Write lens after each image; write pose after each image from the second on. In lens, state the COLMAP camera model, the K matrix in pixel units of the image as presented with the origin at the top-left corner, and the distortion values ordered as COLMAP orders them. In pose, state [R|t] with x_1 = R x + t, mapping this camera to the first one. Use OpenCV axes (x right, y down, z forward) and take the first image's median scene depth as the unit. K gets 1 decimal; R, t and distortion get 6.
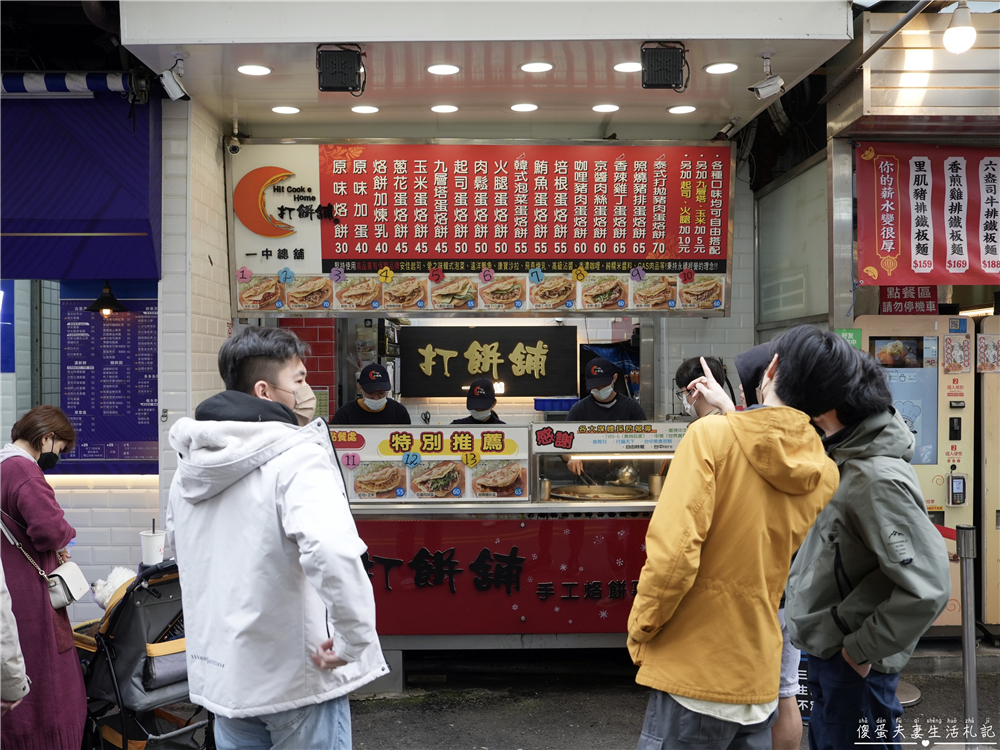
lens RADIAL K [[945.8, 0, 500.9], [0, 945.8, 376.6], [0, 0, 1]] dist [-0.068753, 0.000000]
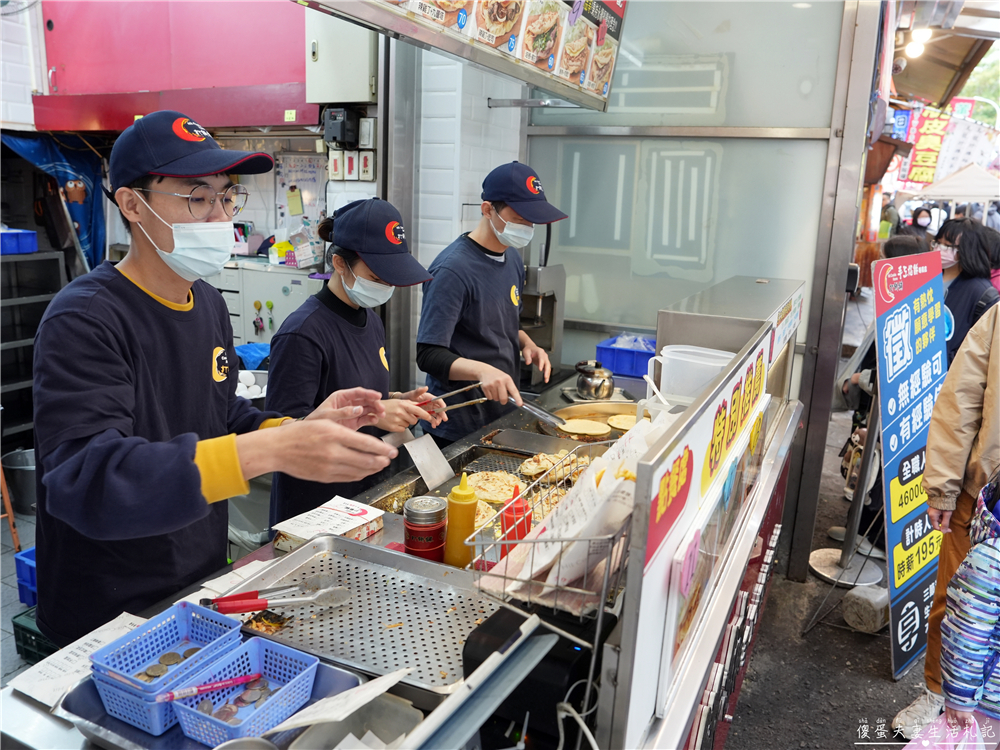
lens RADIAL K [[760.5, 0, 496.6], [0, 760.5, 372.0], [0, 0, 1]] dist [-0.008840, 0.000097]
pose [[0.462816, -0.178735, 0.868248, -0.275740], [-0.030338, 0.975695, 0.217025, -0.000901], [-0.885935, -0.126783, 0.446145, 0.804157]]
